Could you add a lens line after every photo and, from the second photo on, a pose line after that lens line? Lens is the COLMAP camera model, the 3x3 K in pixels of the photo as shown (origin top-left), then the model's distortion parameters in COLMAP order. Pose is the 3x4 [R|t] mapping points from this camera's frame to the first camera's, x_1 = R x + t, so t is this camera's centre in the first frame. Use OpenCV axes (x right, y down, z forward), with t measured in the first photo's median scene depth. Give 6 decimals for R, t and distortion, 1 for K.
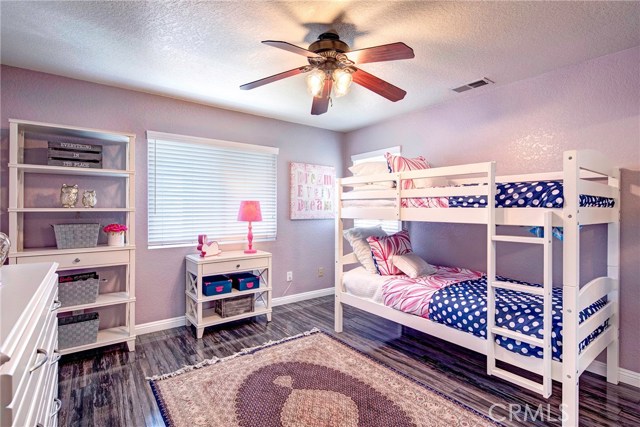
lens RADIAL K [[315.2, 0, 322.4], [0, 315.2, 211.2], [0, 0, 1]] dist [-0.010858, -0.000007]
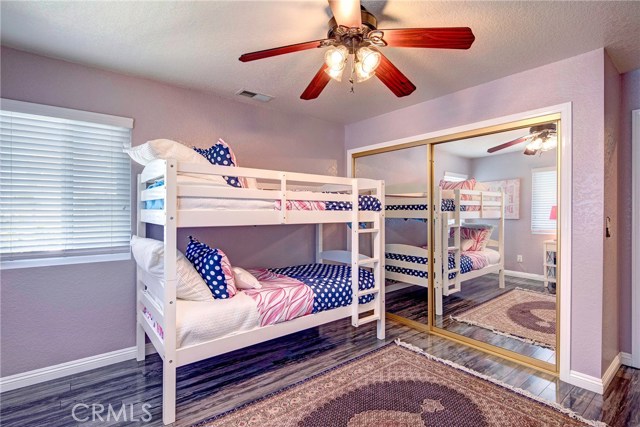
lens RADIAL K [[315.2, 0, 323.2], [0, 315.2, 211.4], [0, 0, 1]] dist [-0.010858, -0.000007]
pose [[-0.053651, -0.000886, 0.998559, -0.790137], [0.006381, 0.999979, 0.001231, -0.008982], [-0.998539, 0.006438, -0.053644, 1.081084]]
